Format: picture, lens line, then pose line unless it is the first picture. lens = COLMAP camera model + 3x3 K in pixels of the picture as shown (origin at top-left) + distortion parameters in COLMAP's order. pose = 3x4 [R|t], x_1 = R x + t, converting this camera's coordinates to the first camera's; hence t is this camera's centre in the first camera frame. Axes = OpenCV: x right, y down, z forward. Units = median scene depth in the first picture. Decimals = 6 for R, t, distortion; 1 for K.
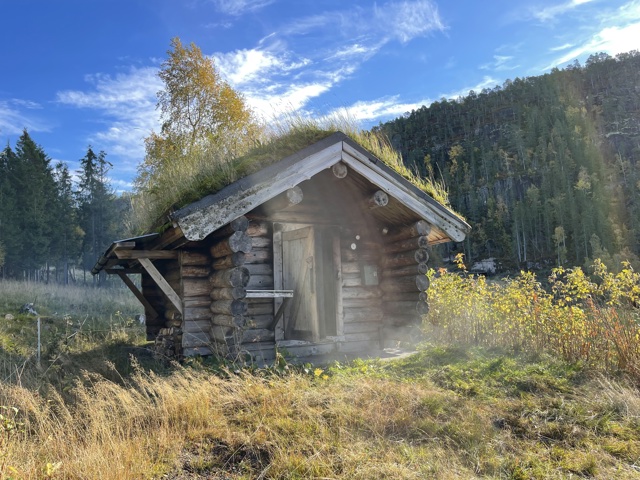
lens RADIAL K [[486.8, 0, 319.4], [0, 486.8, 240.2], [0, 0, 1]] dist [0.007237, -0.035647]
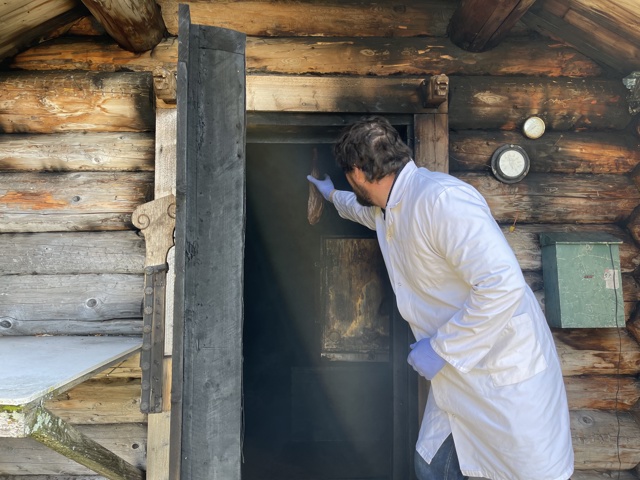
lens RADIAL K [[486.8, 0, 324.9], [0, 486.8, 236.2], [0, 0, 1]] dist [0.007237, -0.035647]
pose [[0.903990, 0.016209, -0.427247, 0.096417], [0.011274, 0.998030, 0.061719, 0.035214], [0.427406, -0.060610, 0.902026, 0.790660]]
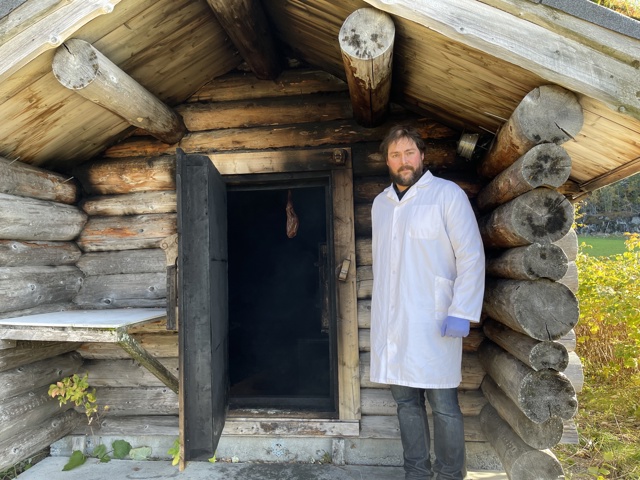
lens RADIAL K [[486.8, 0, 318.0], [0, 486.8, 242.5], [0, 0, 1]] dist [0.007237, -0.035647]
pose [[0.821643, -0.010429, -0.569907, 0.261037], [0.058886, 0.996036, 0.066670, 0.020627], [0.566953, -0.088338, 0.819000, 0.687862]]
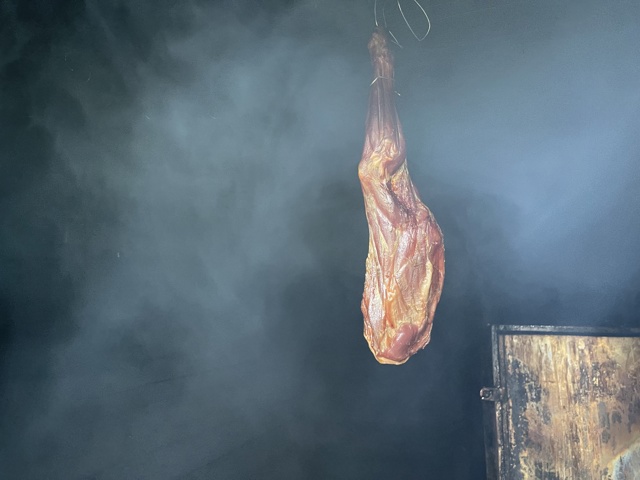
lens RADIAL K [[486.8, 0, 320.3], [0, 486.8, 240.0], [0, 0, 1]] dist [0.007237, -0.035647]
pose [[0.670279, -0.074224, -0.738388, -0.009612], [0.057285, 0.997192, -0.048239, 0.032164], [0.739895, -0.009965, 0.672649, 1.039313]]
